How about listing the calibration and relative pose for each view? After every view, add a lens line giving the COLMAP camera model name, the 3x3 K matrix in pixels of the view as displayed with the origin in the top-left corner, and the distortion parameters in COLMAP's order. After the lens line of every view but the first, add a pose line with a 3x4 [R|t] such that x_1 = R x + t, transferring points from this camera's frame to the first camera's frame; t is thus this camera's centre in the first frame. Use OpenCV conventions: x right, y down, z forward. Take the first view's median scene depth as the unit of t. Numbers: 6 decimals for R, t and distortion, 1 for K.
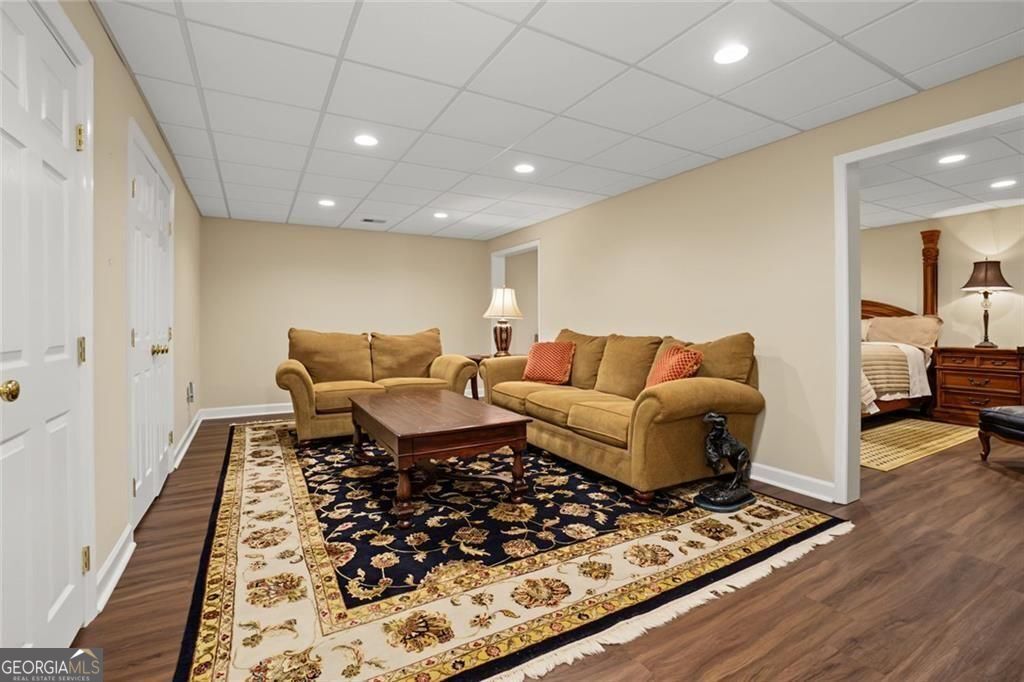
lens RADIAL K [[468.4, 0, 509.2], [0, 468.4, 328.7], [0, 0, 1]] dist [-0.001791, 0.000599]
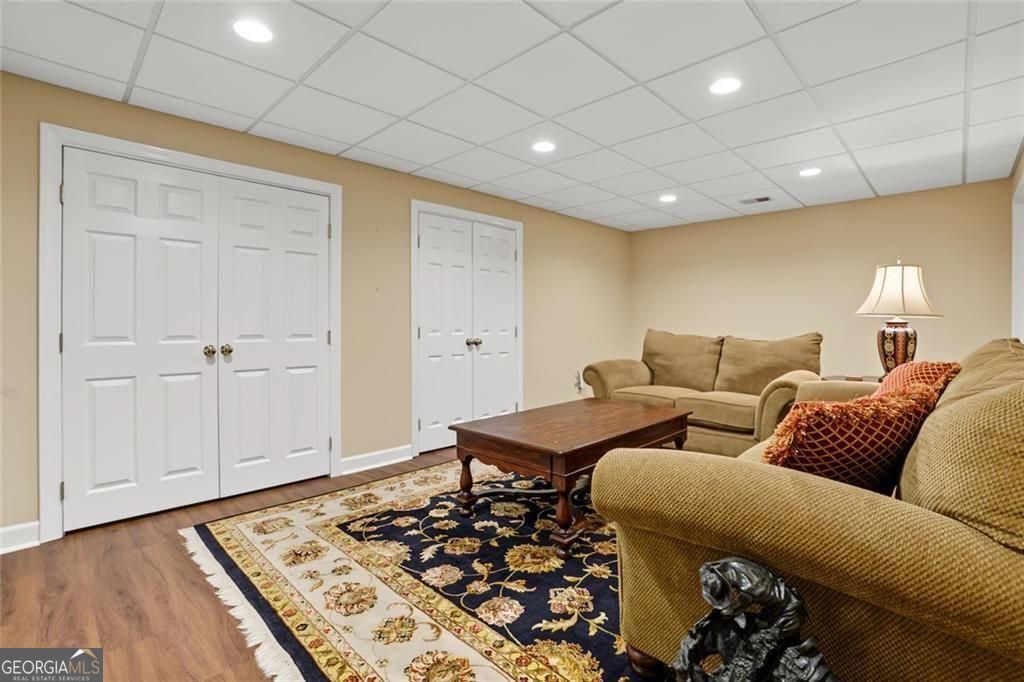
lens RADIAL K [[468.4, 0, 509.2], [0, 468.4, 328.7], [0, 0, 1]] dist [-0.001791, 0.000599]
pose [[0.256768, -0.002952, -0.966469, 0.796040], [0.001610, 0.999995, -0.002627, -0.005682], [0.966472, -0.000881, 0.256771, 0.760932]]
